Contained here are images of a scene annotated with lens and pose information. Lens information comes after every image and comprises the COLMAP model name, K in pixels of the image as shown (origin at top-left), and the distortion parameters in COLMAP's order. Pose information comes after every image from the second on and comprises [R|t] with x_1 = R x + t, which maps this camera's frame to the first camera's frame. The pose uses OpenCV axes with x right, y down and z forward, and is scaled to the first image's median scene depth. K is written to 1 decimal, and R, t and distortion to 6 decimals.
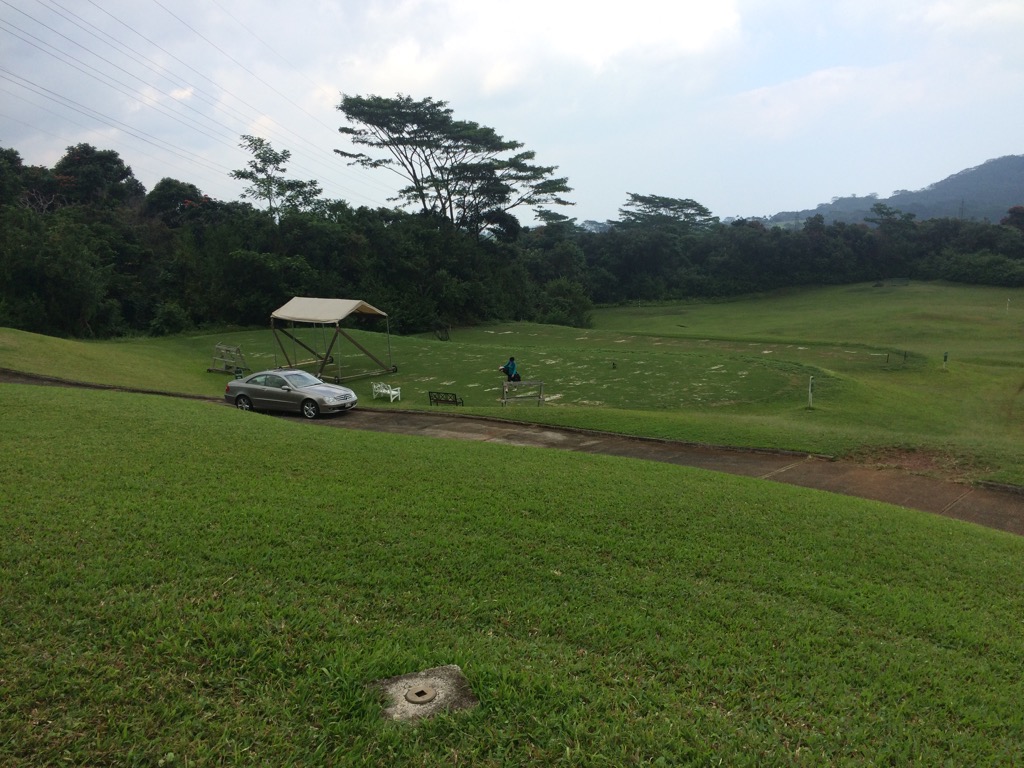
lens RADIAL K [[876.8, 0, 504.7], [0, 876.8, 385.7], [0, 0, 1]] dist [0.083023, -0.118229]
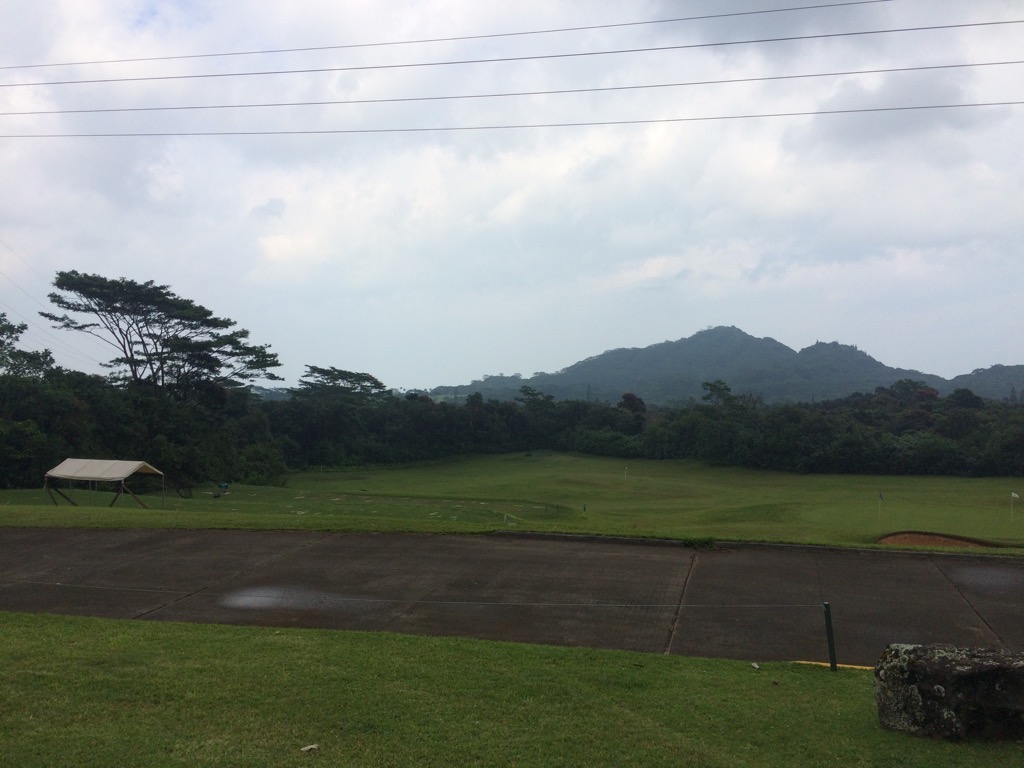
lens RADIAL K [[888.8, 0, 510.2], [0, 888.8, 375.4], [0, 0, 1]] dist [0.079391, -0.094794]
pose [[0.927852, 0.045871, 0.370117, -0.050787], [0.028443, 0.980813, -0.192864, 0.011568], [-0.371862, 0.189476, 0.908745, -0.096707]]
